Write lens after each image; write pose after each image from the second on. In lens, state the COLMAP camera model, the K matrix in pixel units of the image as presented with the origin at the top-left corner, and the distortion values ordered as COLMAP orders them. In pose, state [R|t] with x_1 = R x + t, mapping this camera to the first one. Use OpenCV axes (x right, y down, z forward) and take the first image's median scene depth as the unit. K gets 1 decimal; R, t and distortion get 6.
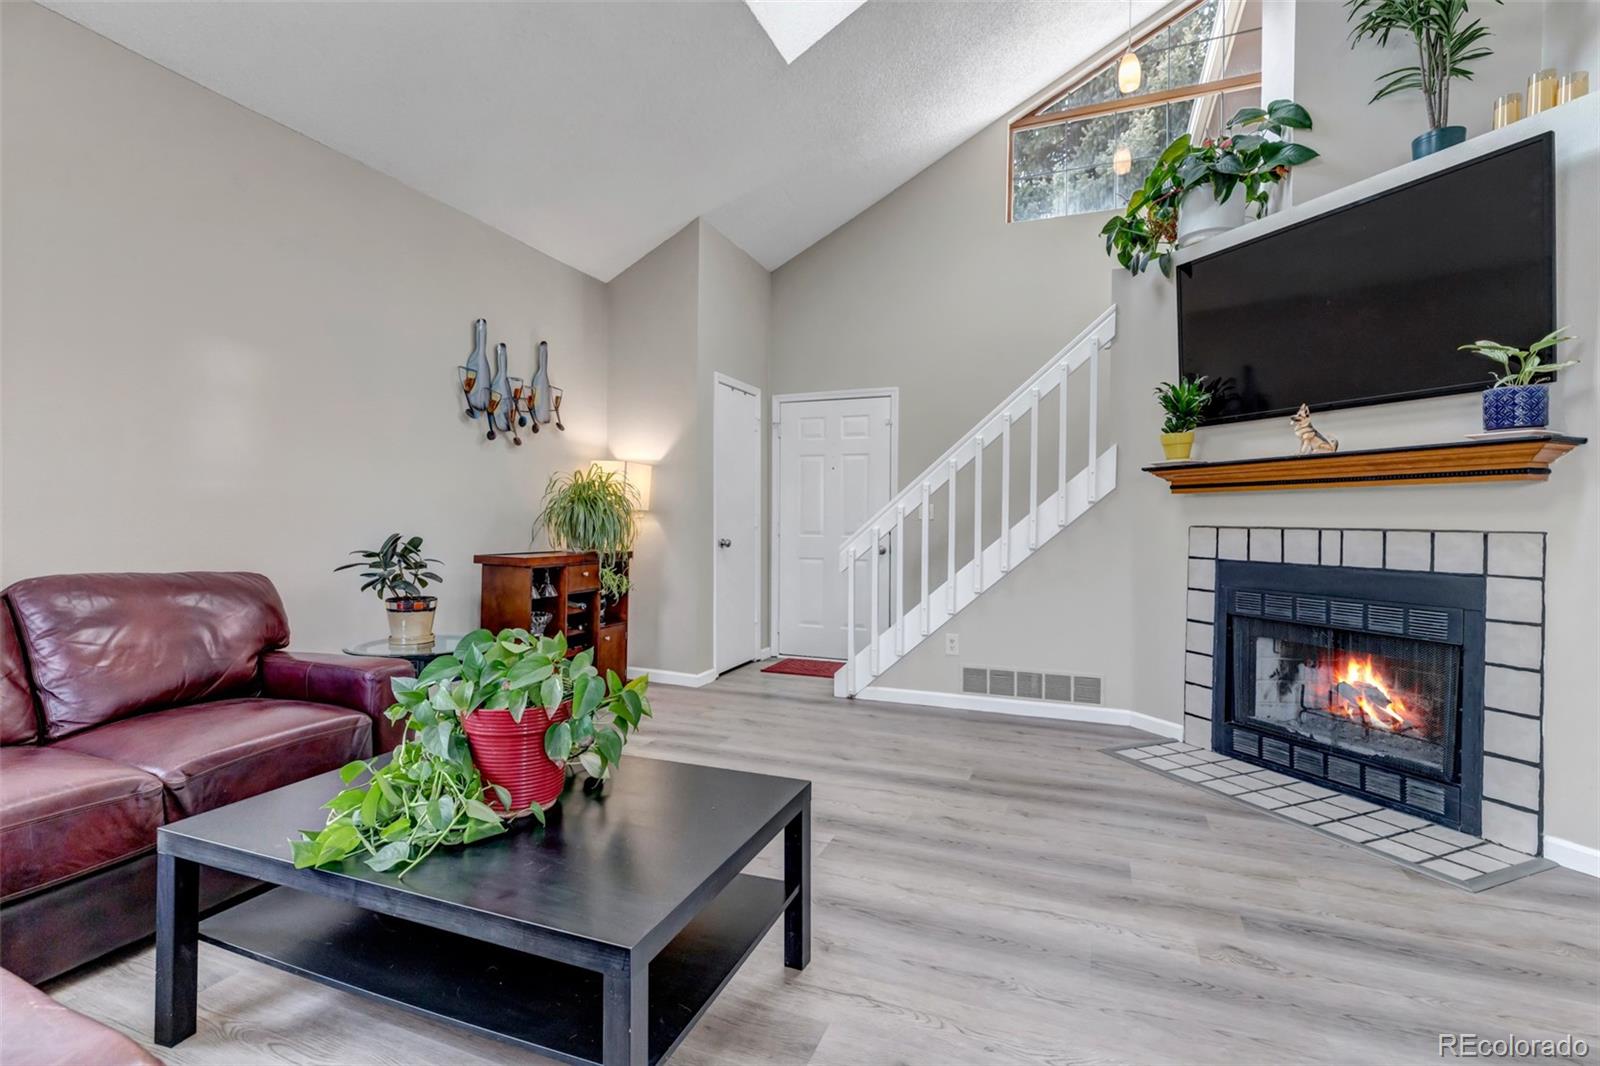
lens RADIAL K [[729.6, 0, 804.6], [0, 729.6, 523.3], [0, 0, 1]] dist [0.000848, 0.000223]
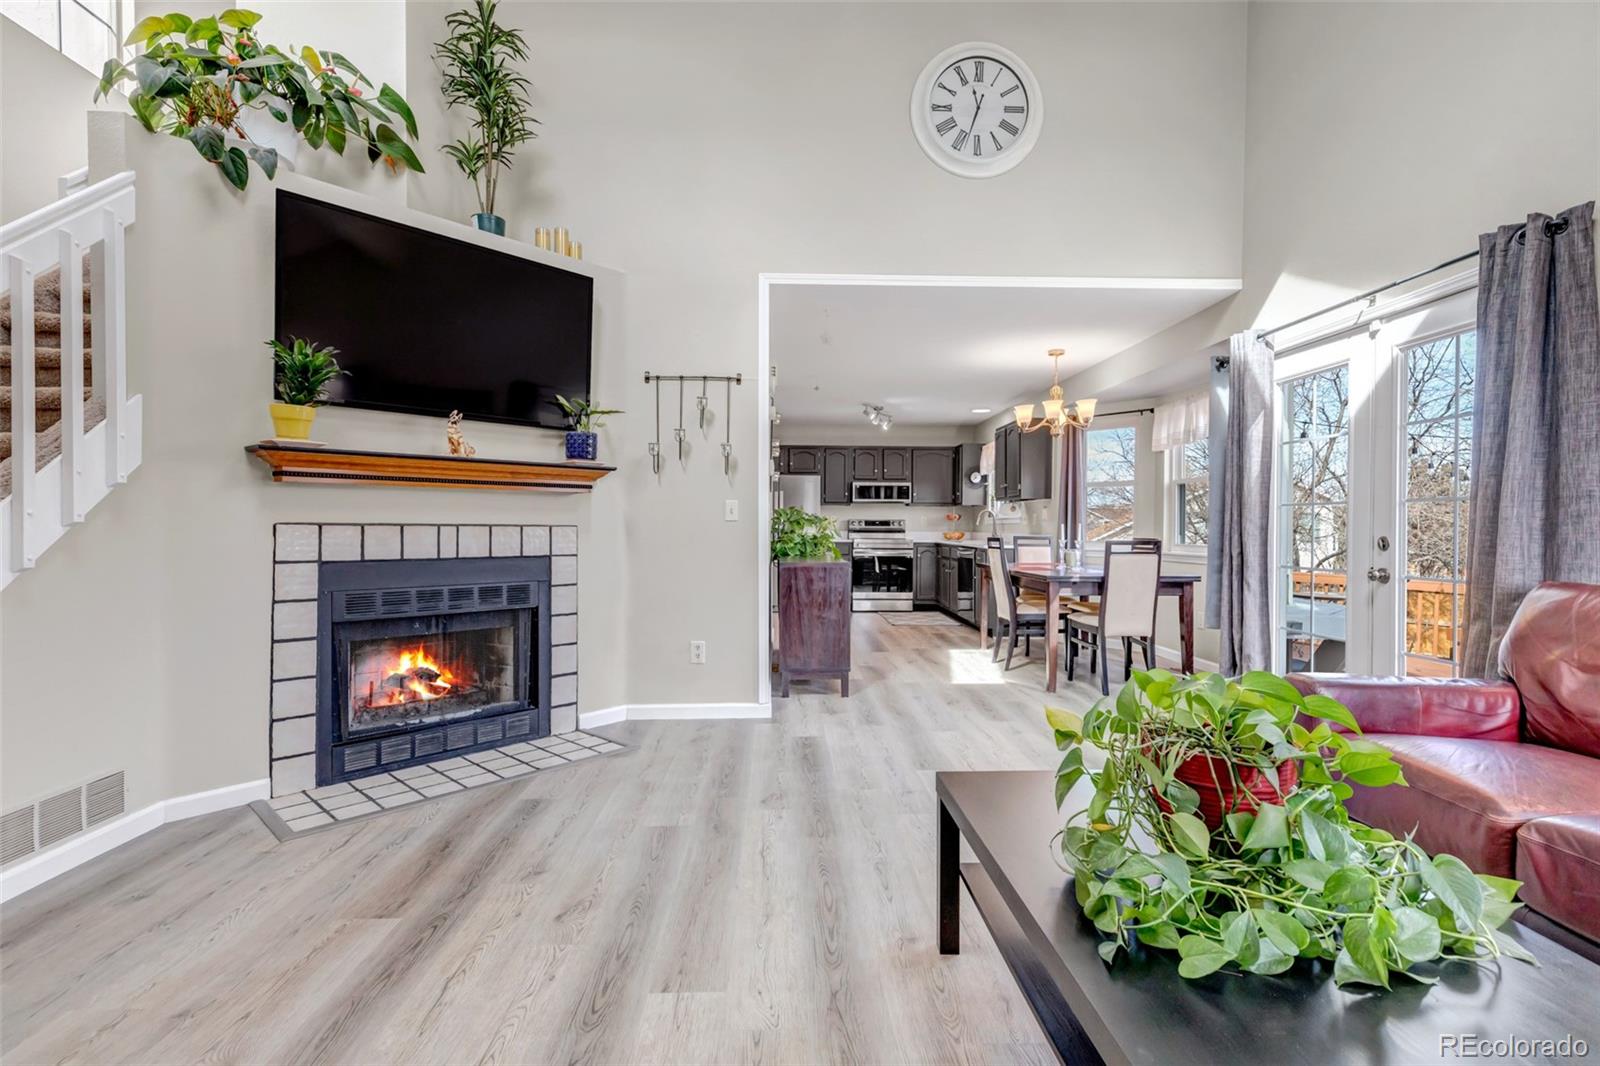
lens RADIAL K [[730.9, 0, 800.0], [0, 730.9, 533.0], [0, 0, 1]] dist [0.000946, 0.000571]
pose [[-0.392137, -0.017899, 0.919733, -0.453532], [-0.001903, 0.999824, 0.018647, -0.001263], [-0.919905, 0.005562, -0.392102, 0.838560]]
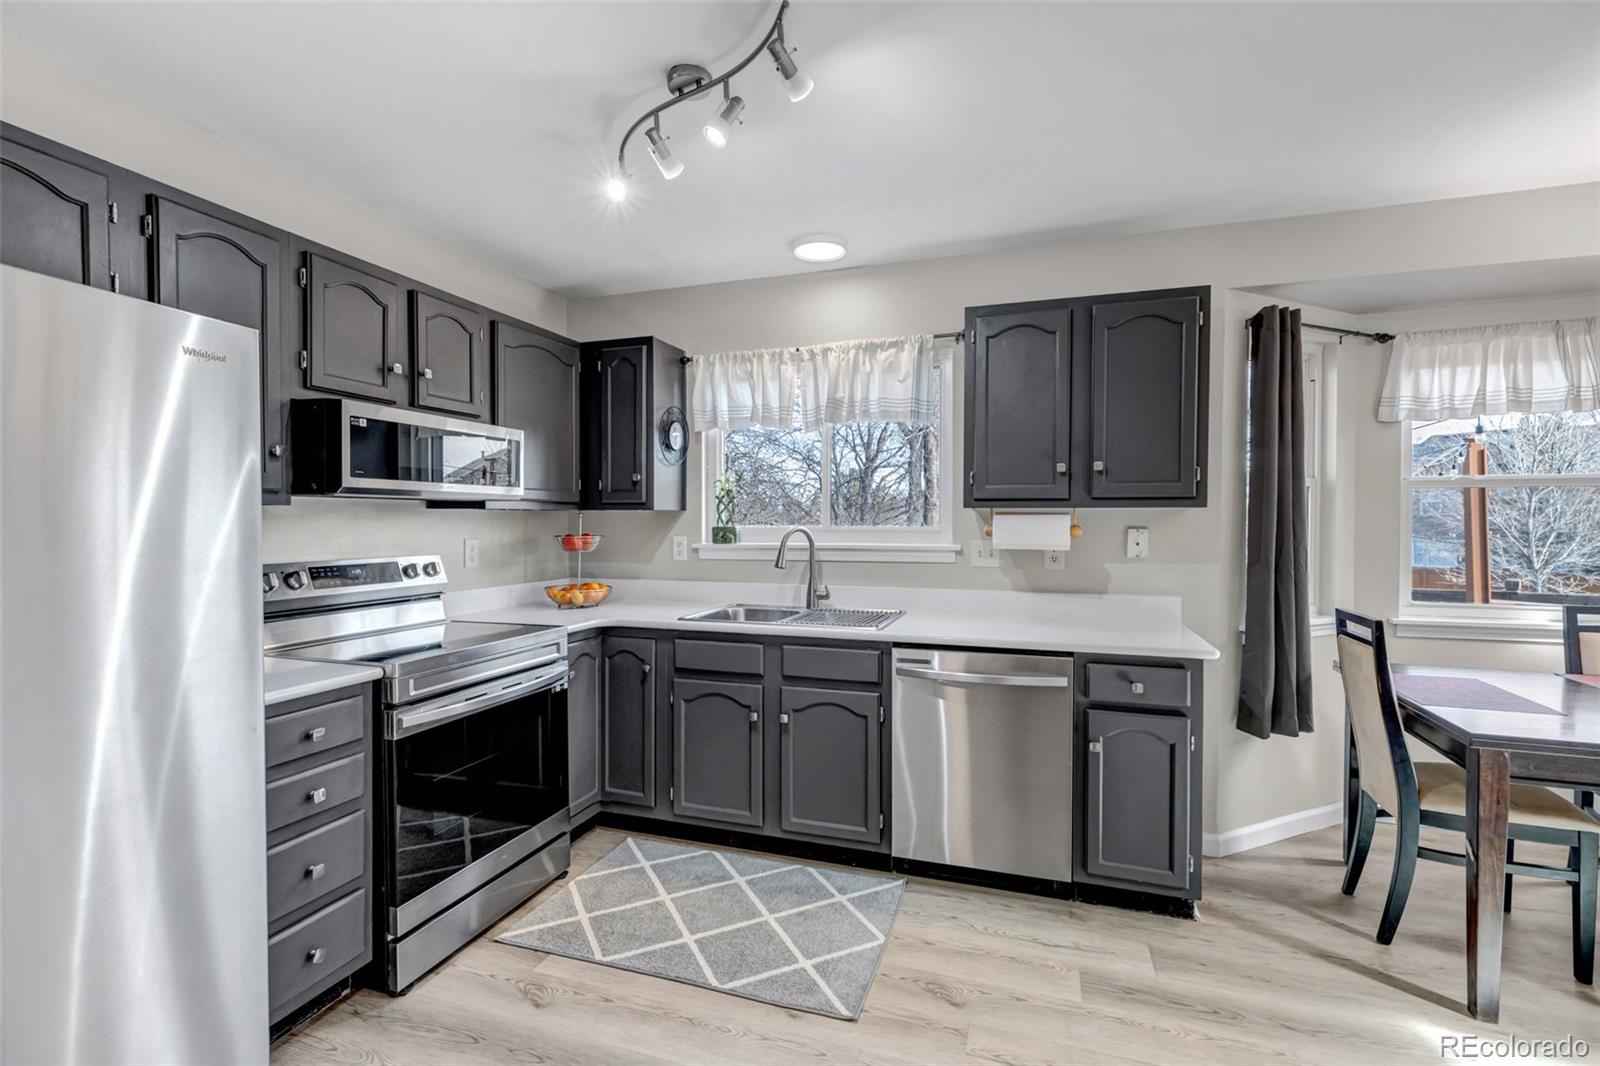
lens RADIAL K [[722.2, 0, 797.8], [0, 722.2, 535.4], [0, 0, 1]] dist [0.000558, 0.000525]
pose [[-0.998962, -0.005743, -0.045199, 1.645438], [-0.006949, 0.999623, 0.026569, -0.047801], [0.045029, 0.026856, -0.998625, 0.185657]]
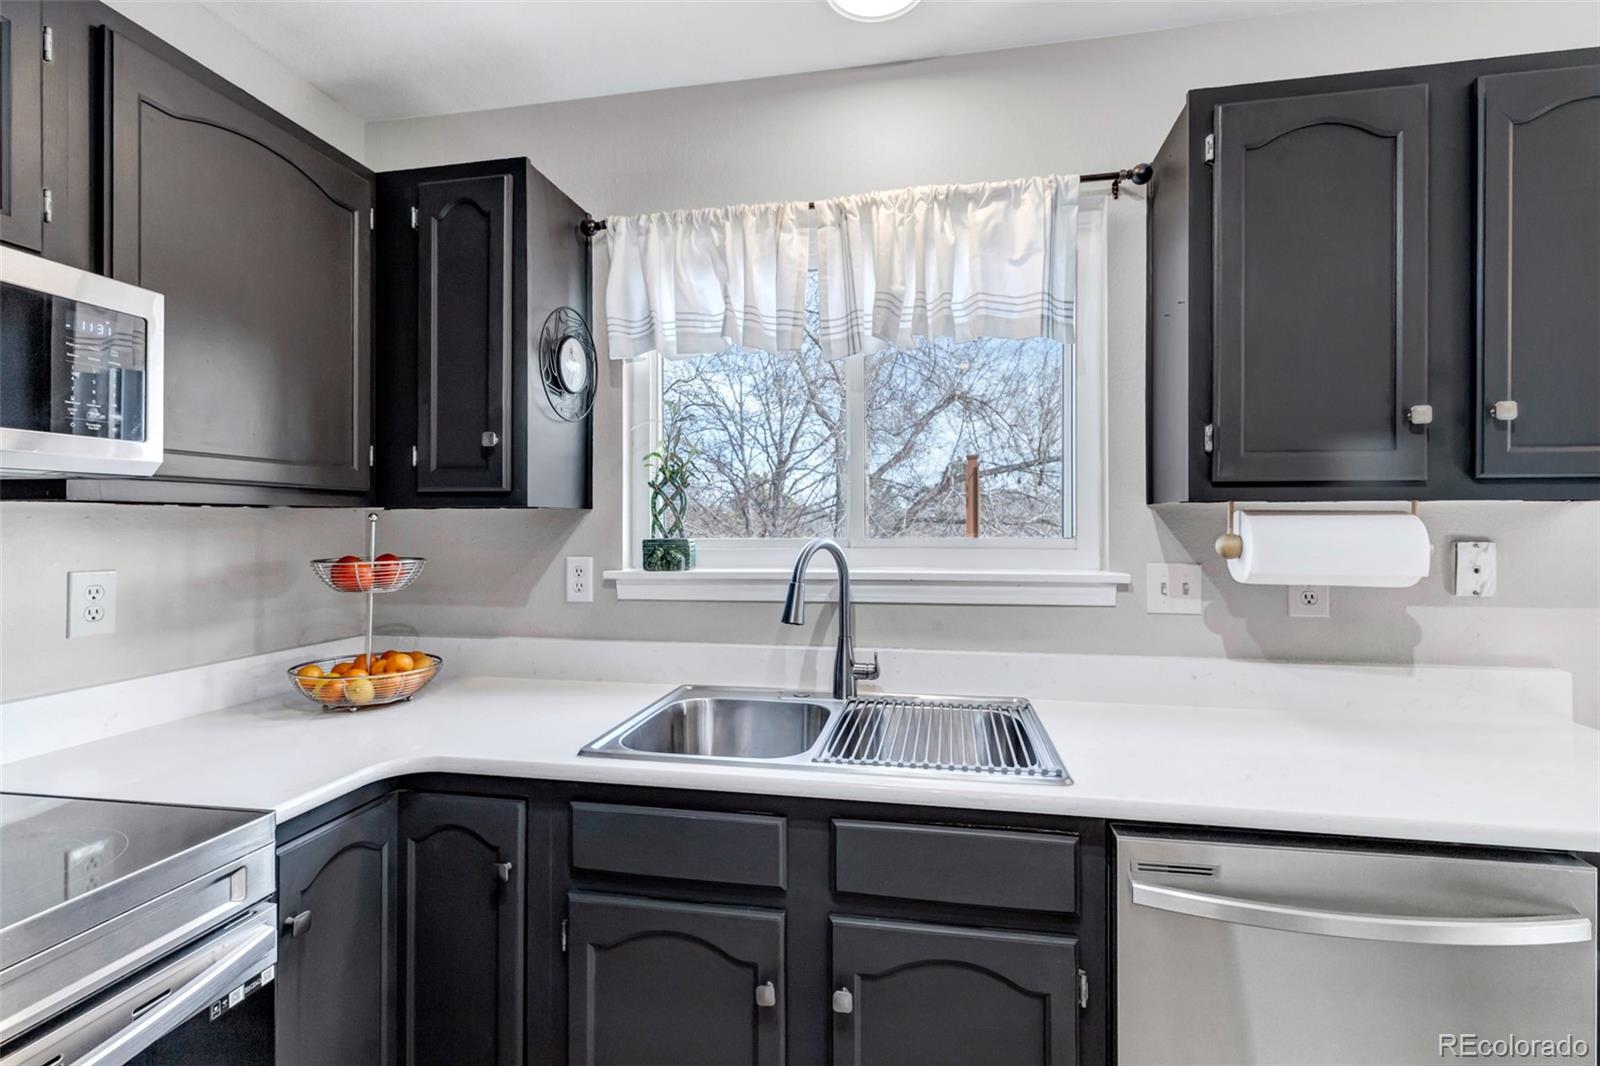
lens RADIAL K [[729.6, 0, 804.6], [0, 729.6, 523.3], [0, 0, 1]] dist [0.000848, 0.000223]
pose [[-0.981804, -0.004874, -0.189835, 1.704311], [-0.005274, 0.999985, 0.001599, -0.045685], [0.189825, 0.002571, -0.981815, -0.270308]]
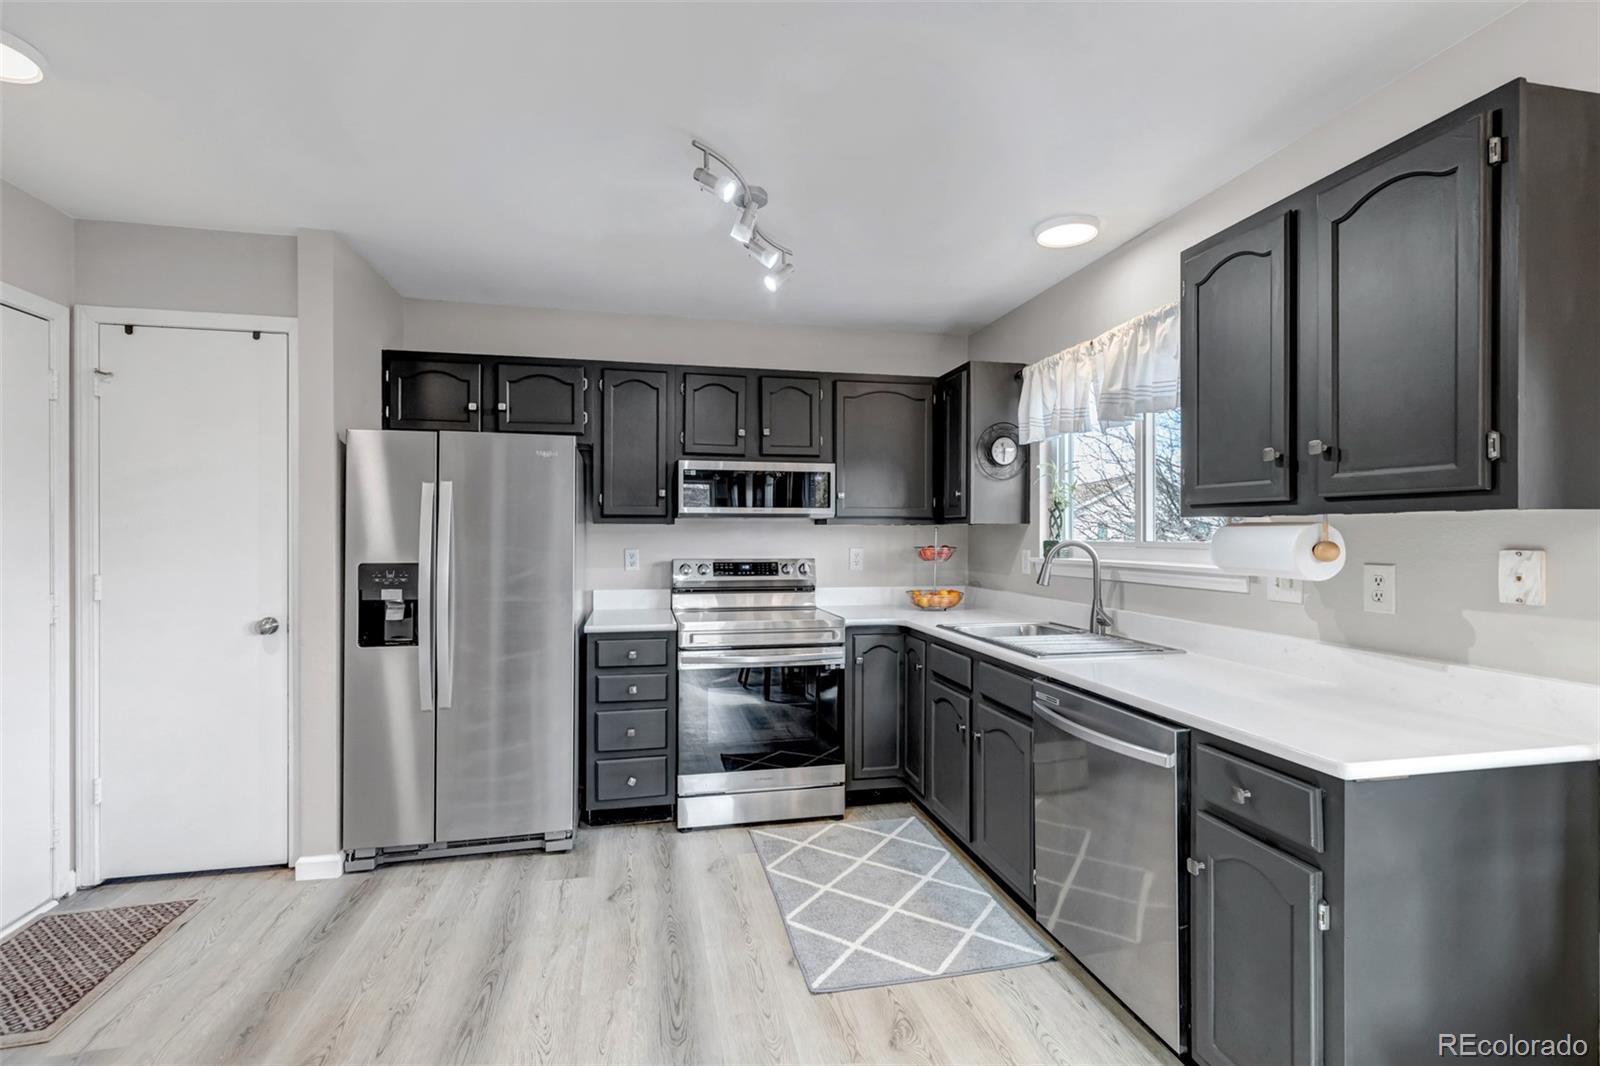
lens RADIAL K [[722.2, 0, 797.8], [0, 722.2, 535.4], [0, 0, 1]] dist [0.000558, 0.000525]
pose [[-0.556644, -0.009032, 0.830702, 1.091213], [0.000409, 0.999938, 0.011146, -0.049926], [-0.830751, 0.006544, -0.556606, -0.010684]]
